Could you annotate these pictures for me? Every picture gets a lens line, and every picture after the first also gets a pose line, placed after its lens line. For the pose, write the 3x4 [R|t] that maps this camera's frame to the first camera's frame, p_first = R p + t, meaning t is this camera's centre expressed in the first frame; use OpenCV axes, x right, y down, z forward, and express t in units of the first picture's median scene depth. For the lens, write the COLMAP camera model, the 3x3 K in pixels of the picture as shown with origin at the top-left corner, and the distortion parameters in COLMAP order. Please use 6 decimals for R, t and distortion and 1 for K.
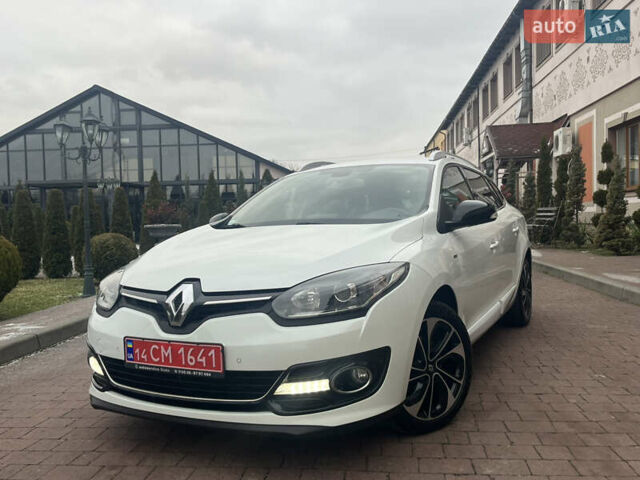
lens RADIAL K [[596.4, 0, 321.9], [0, 596.4, 236.2], [0, 0, 1]] dist [0.030578, 0.000000]
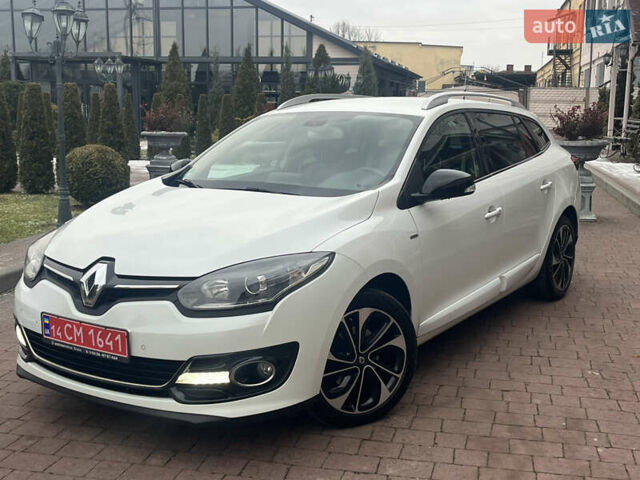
lens RADIAL K [[798.5, 0, 319.0], [0, 798.5, 253.5], [0, 0, 1]] dist [0.040683, 0.000000]
pose [[0.992855, 0.055410, -0.105678, 0.265056], [-0.038069, 0.986453, 0.159568, -0.159359], [0.113088, -0.154405, 0.981514, -0.237793]]
